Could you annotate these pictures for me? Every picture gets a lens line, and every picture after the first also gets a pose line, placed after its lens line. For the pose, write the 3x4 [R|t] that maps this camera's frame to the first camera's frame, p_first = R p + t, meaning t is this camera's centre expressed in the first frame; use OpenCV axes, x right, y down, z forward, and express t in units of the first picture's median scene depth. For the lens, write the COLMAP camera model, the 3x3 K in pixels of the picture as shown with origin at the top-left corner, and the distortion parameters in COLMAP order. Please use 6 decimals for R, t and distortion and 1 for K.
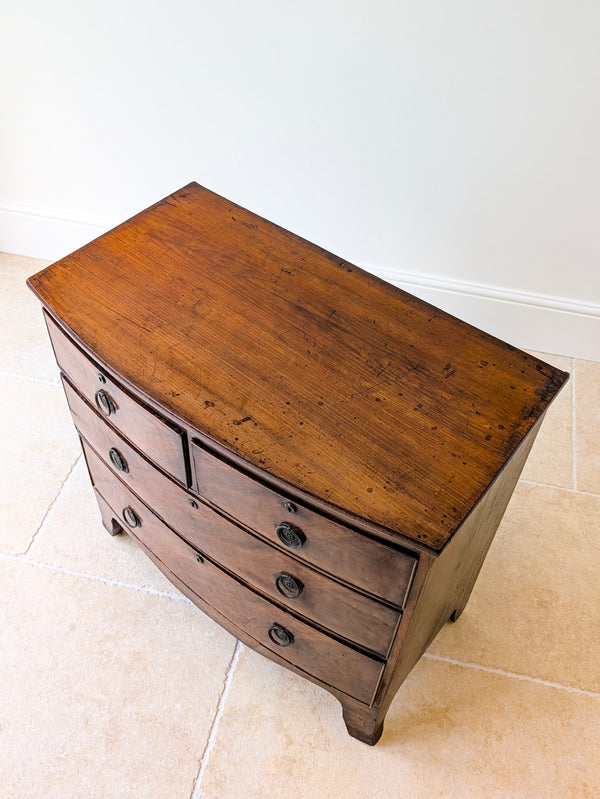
lens RADIAL K [[785.5, 0, 306.5], [0, 785.5, 389.6], [0, 0, 1]] dist [0.142552, -0.241783]
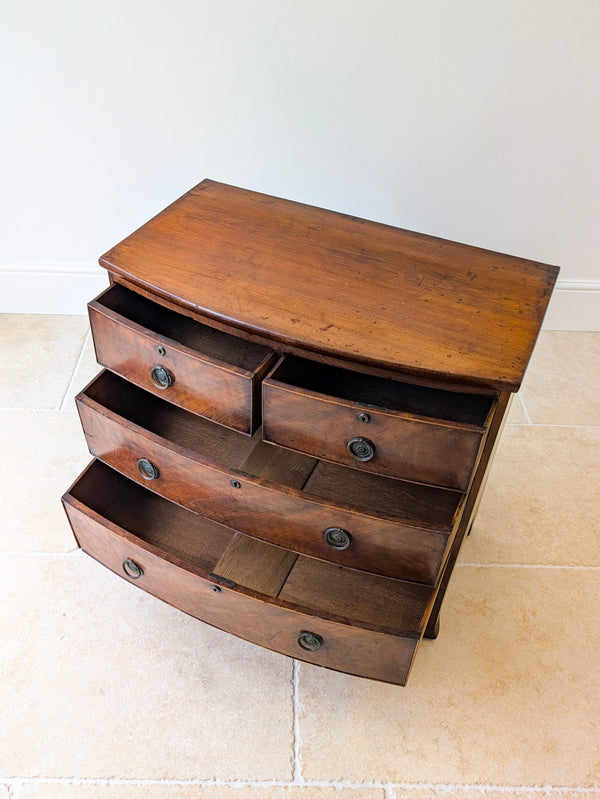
lens RADIAL K [[767.6, 0, 283.9], [0, 767.6, 402.7], [0, 0, 1]] dist [0.092400, -0.163825]
pose [[0.975352, -0.151305, 0.160608, -0.316871], [0.167319, 0.981666, -0.091301, 0.223467], [-0.143849, 0.115923, 0.982787, -0.118642]]
